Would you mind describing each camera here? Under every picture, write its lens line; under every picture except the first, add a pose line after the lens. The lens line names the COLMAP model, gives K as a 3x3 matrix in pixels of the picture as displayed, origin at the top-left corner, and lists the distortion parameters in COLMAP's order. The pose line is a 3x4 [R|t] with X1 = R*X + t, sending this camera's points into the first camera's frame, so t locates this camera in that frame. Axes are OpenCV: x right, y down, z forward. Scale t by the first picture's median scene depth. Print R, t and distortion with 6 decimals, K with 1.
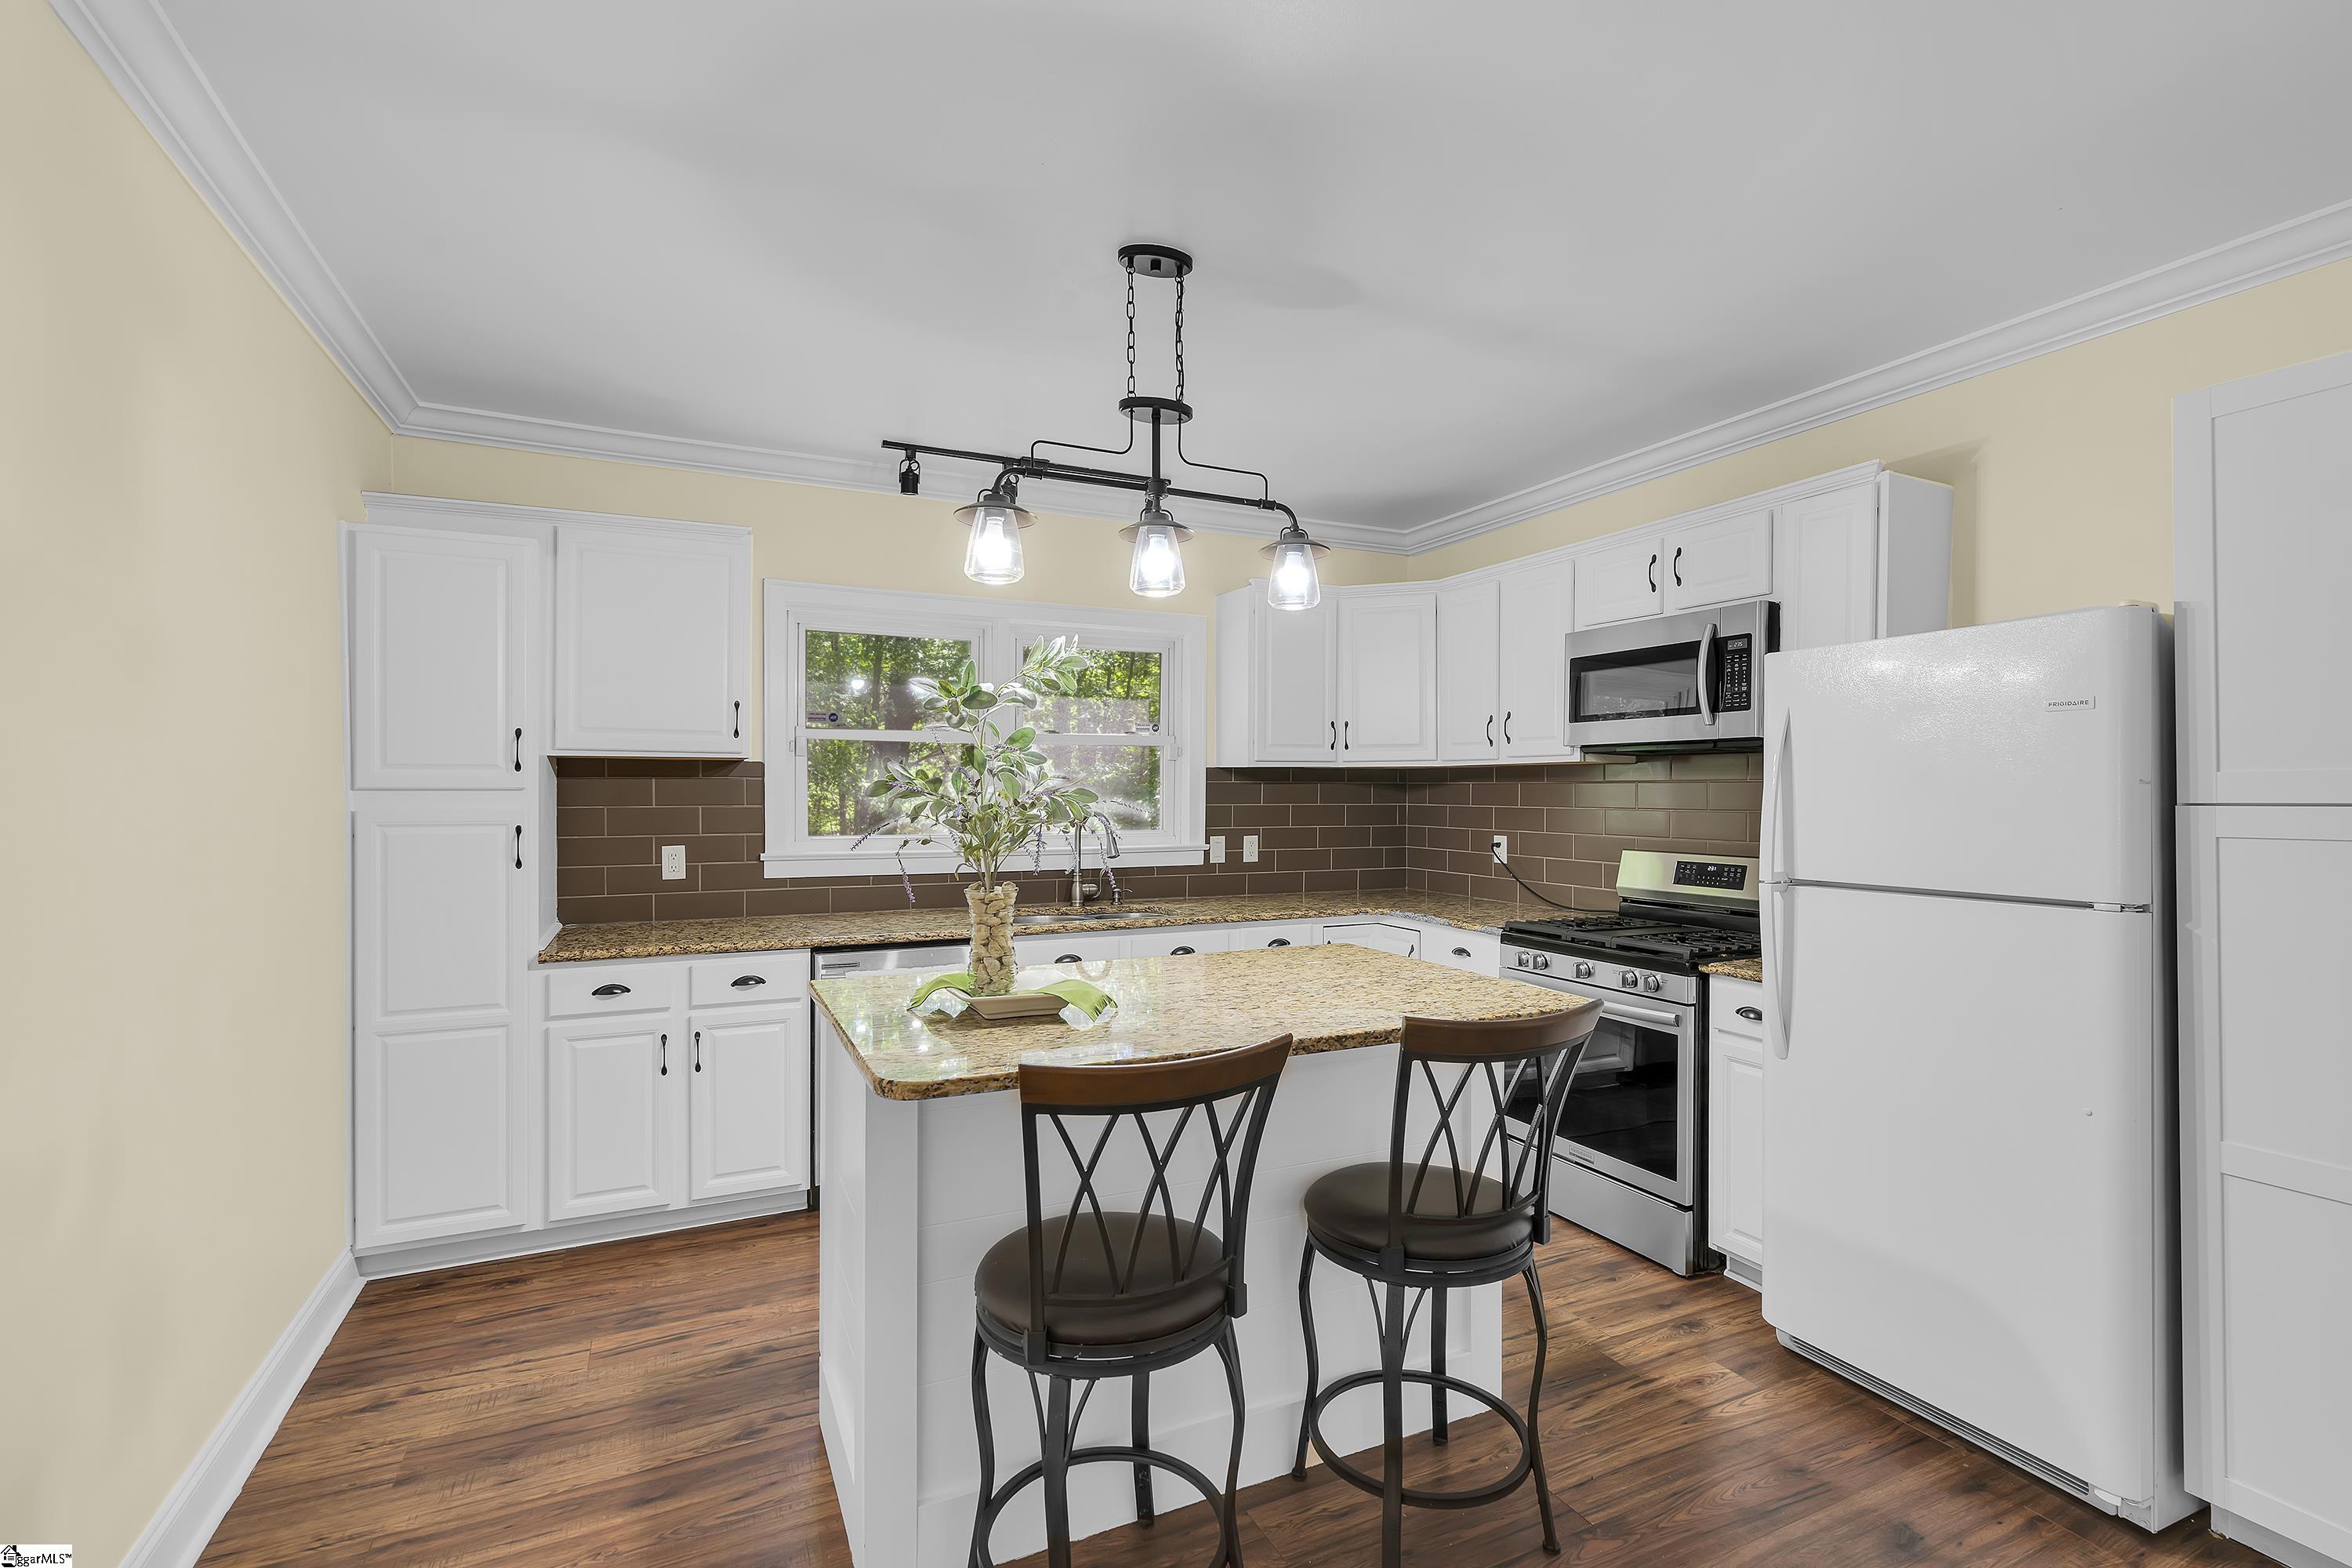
lens RADIAL K [[1070.1, 0, 1192.7], [0, 1070.1, 783.6], [0, 0, 1]] dist [-0.004272, 0.001492]
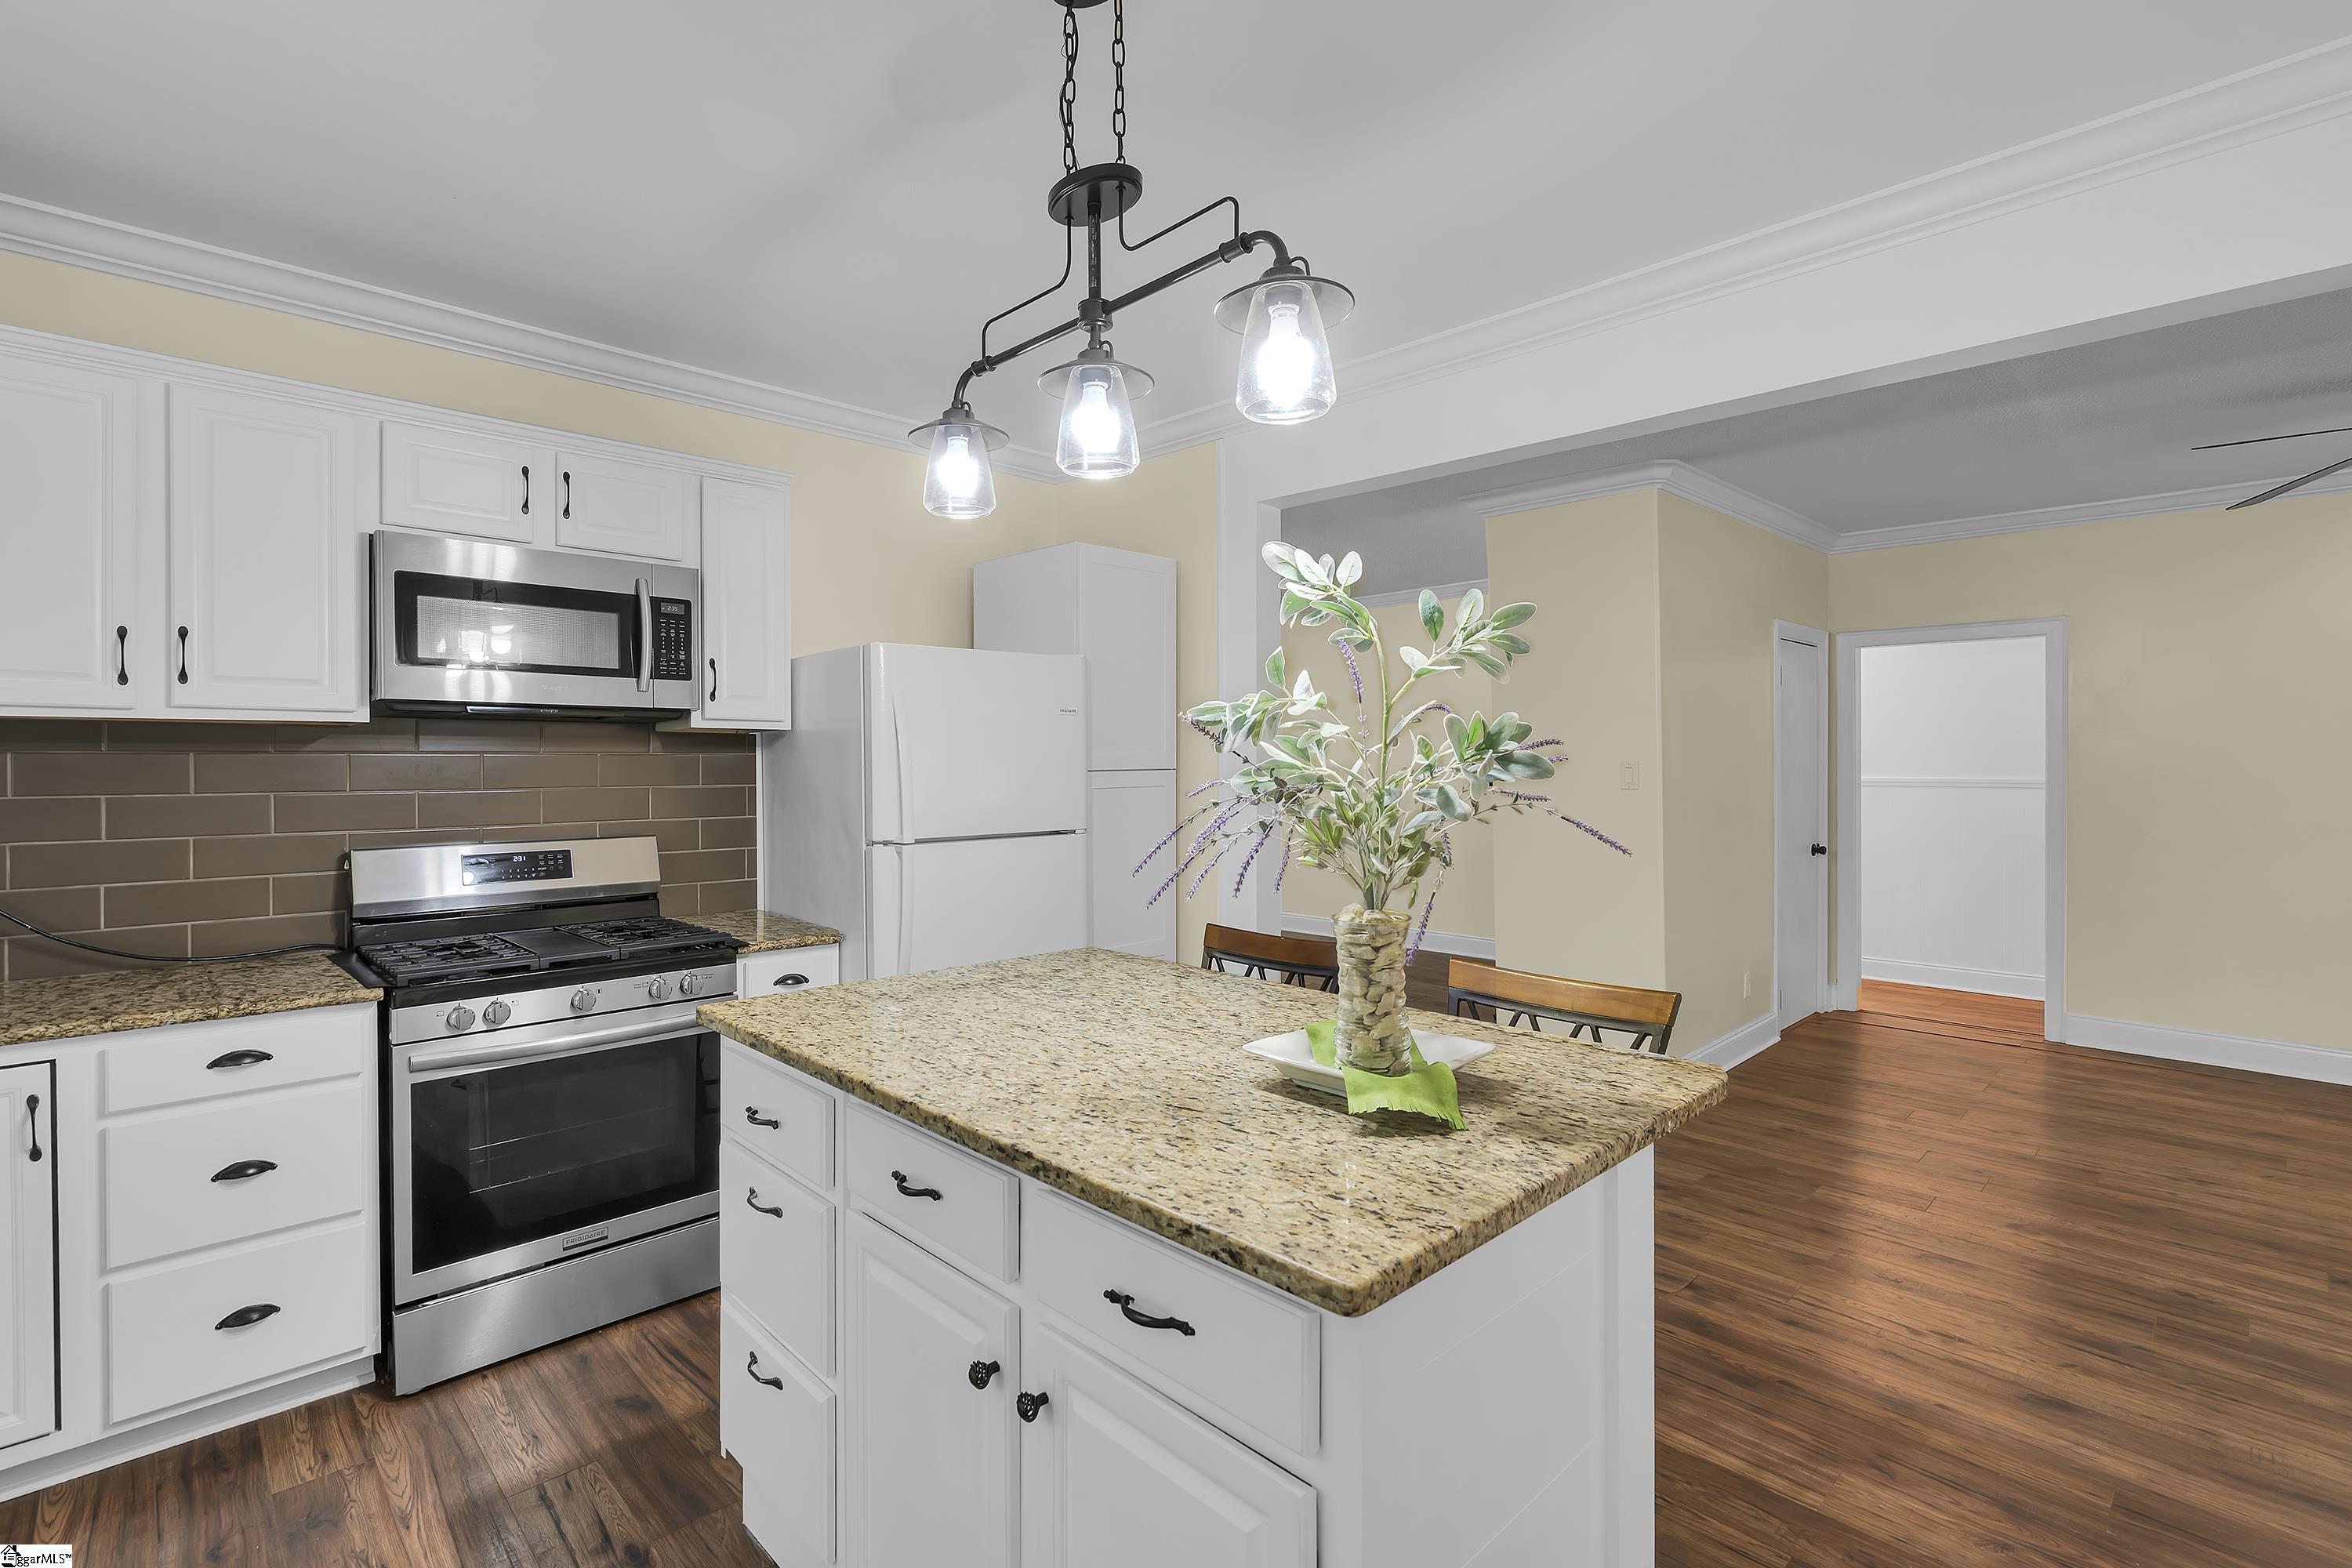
lens RADIAL K [[1070.1, 0, 1166.5], [0, 1070.1, 768.8], [0, 0, 1]] dist [-0.004272, 0.001492]
pose [[-0.303581, -0.007691, 0.952774, -0.479717], [-0.004391, 0.999968, 0.006673, 0.002063], [-0.952795, -0.002158, -0.303605, 0.808817]]
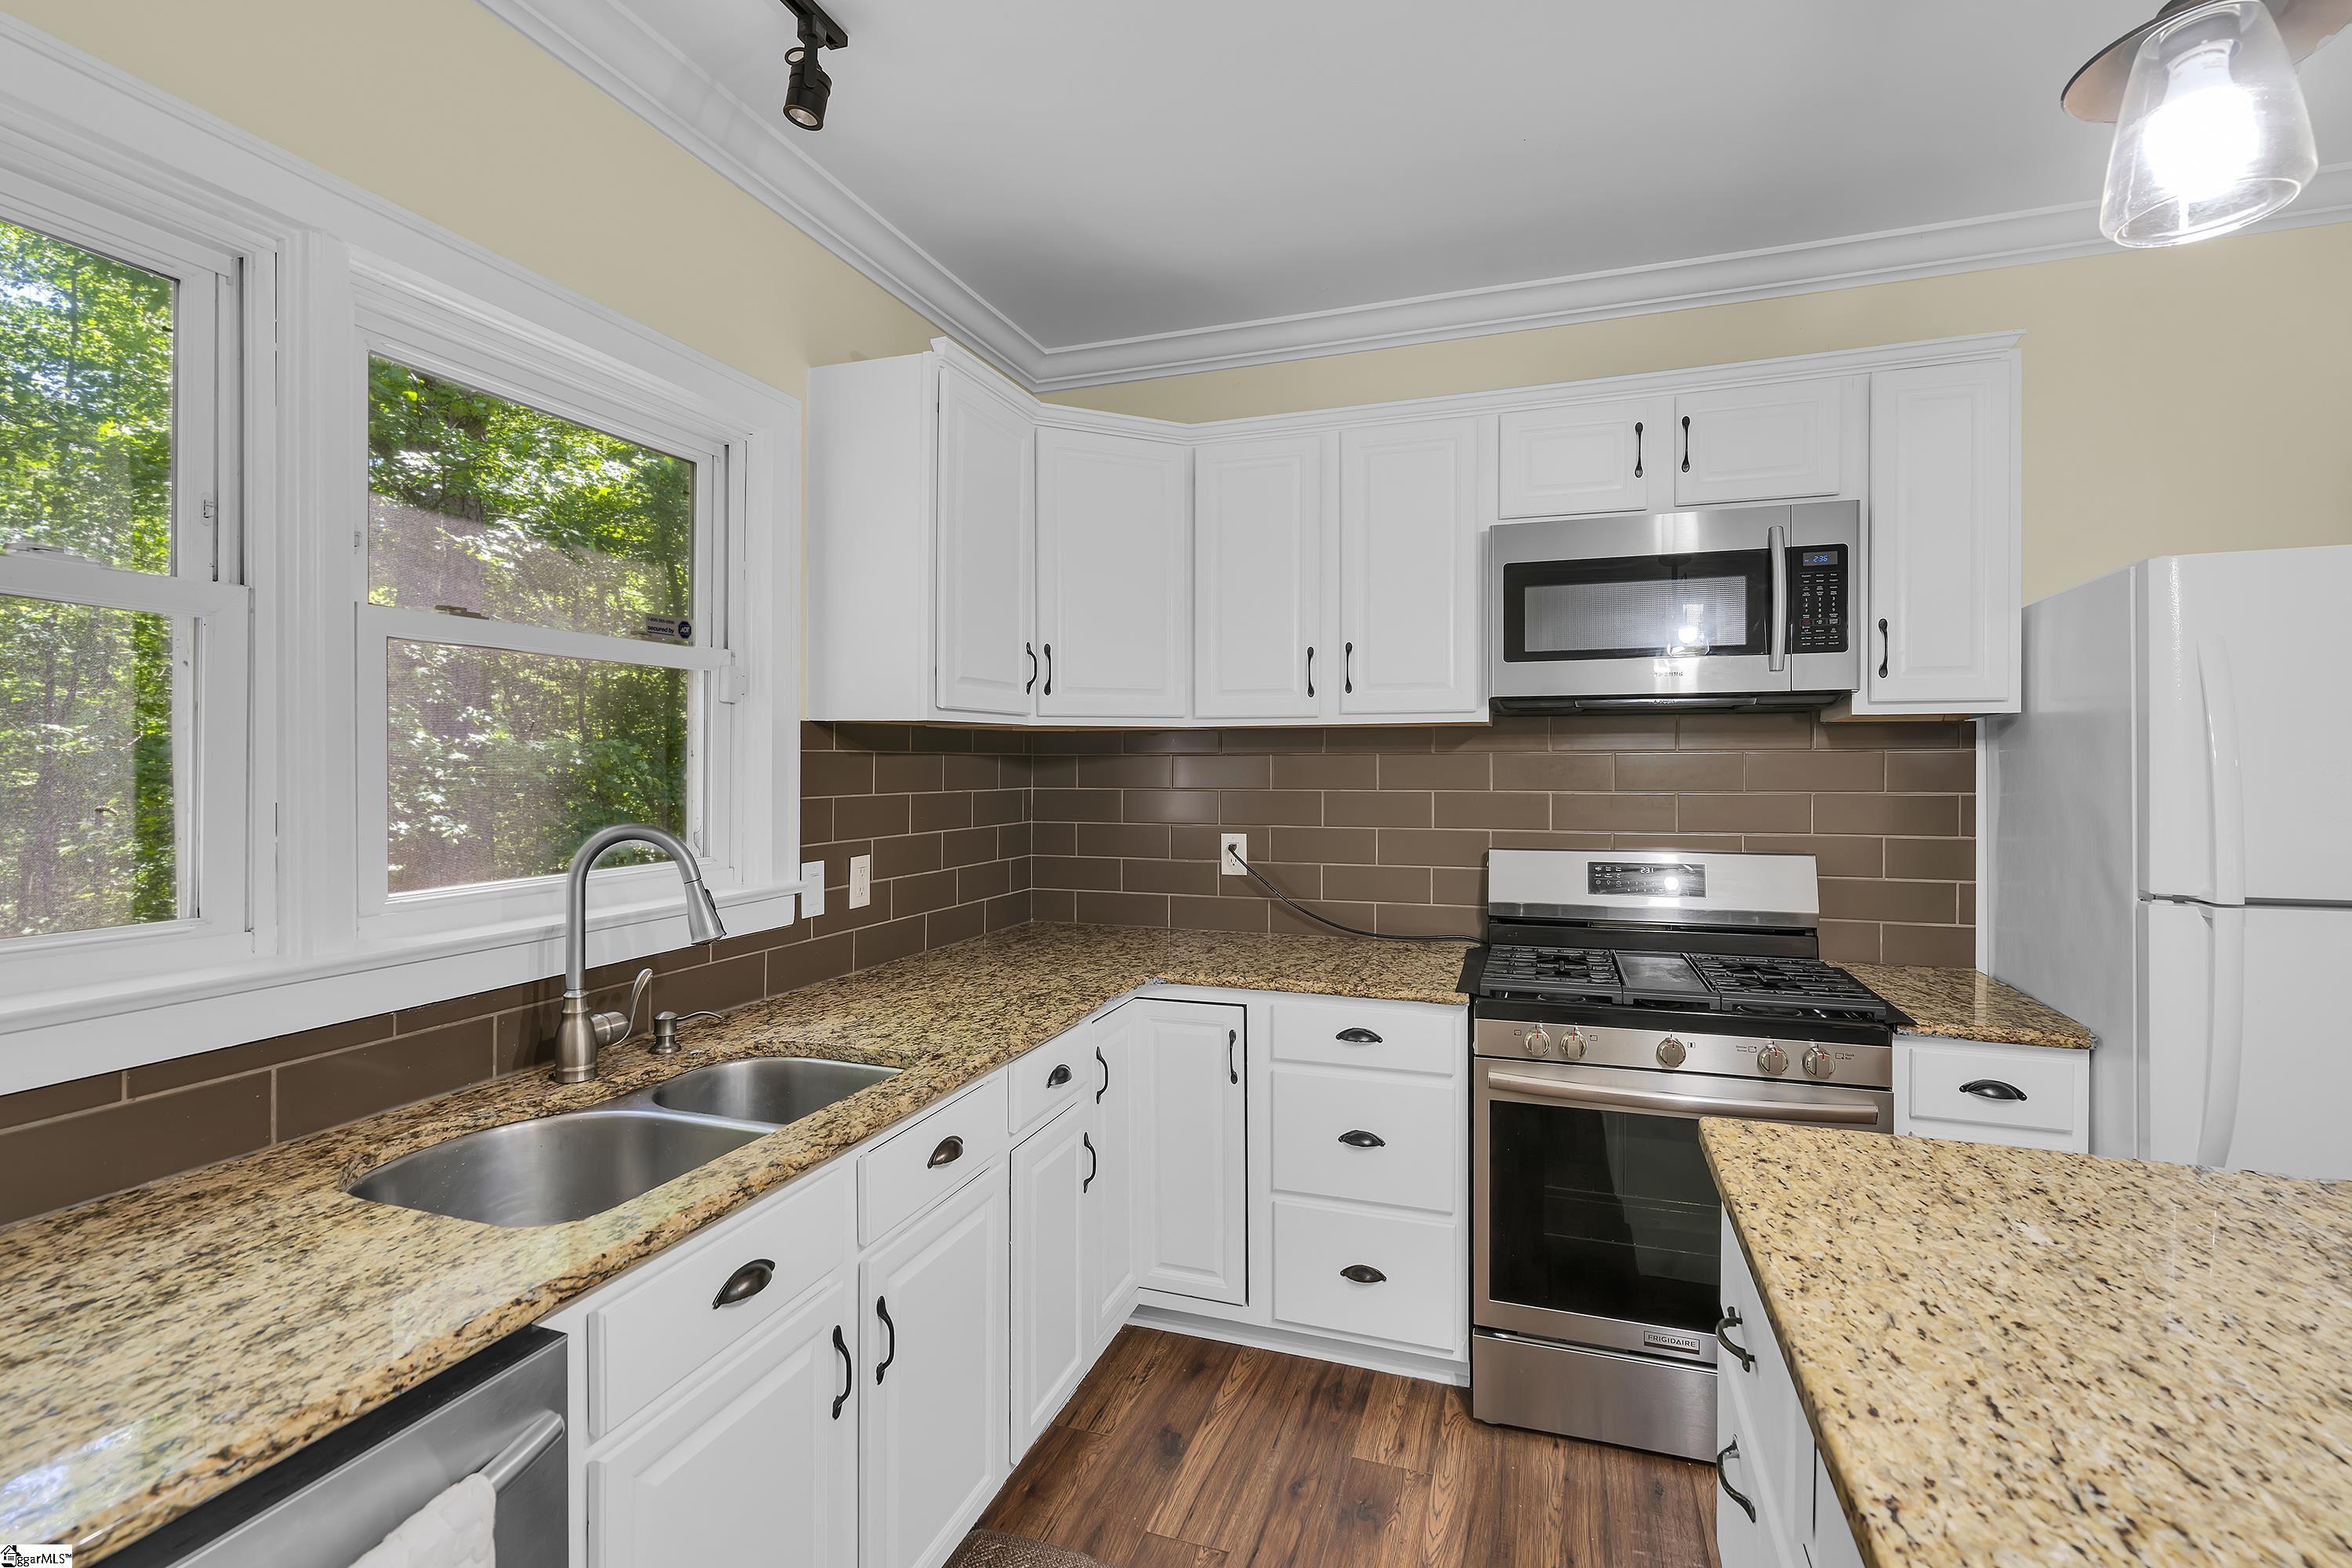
lens RADIAL K [[1070.1, 0, 1171.7], [0, 1070.1, 777.3], [0, 0, 1]] dist [-0.004272, 0.001492]
pose [[0.720019, -0.012925, 0.693834, -0.274212], [0.000880, 0.999843, 0.017712, 0.001969], [-0.693954, -0.012143, 0.719917, 0.729725]]
